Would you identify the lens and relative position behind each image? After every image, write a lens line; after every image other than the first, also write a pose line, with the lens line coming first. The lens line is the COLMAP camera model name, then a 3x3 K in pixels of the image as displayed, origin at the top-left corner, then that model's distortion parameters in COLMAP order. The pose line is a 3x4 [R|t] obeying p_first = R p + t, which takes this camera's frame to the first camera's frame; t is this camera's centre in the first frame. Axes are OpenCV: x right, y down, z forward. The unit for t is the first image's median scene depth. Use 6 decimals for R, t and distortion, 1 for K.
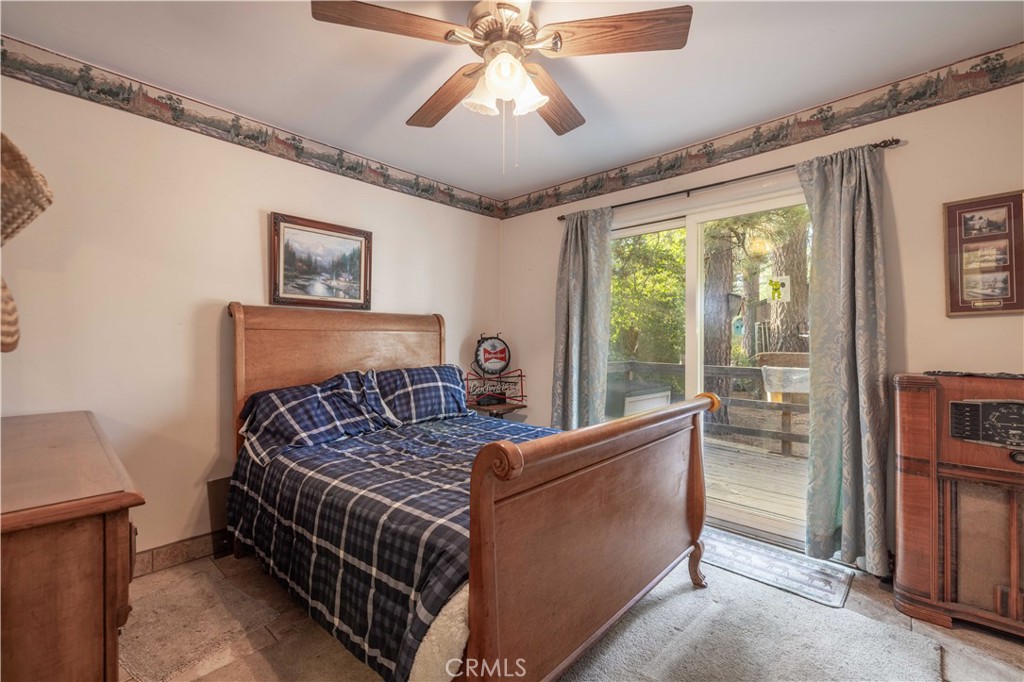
lens RADIAL K [[435.3, 0, 512.8], [0, 435.3, 338.7], [0, 0, 1]] dist [0.003185, 0.000440]
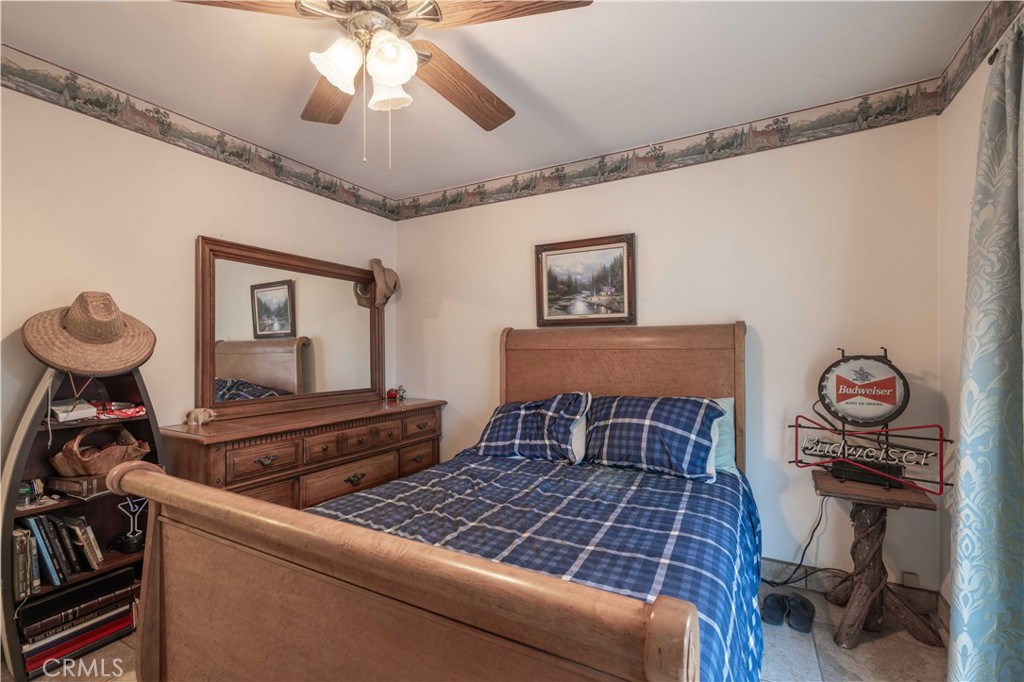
lens RADIAL K [[435.3, 0, 514.9], [0, 435.3, 347.7], [0, 0, 1]] dist [0.003185, 0.000440]
pose [[0.247066, -0.003462, -0.968993, 0.481597], [0.008882, 0.999960, -0.001308, -0.021644], [0.968958, -0.008283, 0.247087, 0.602516]]
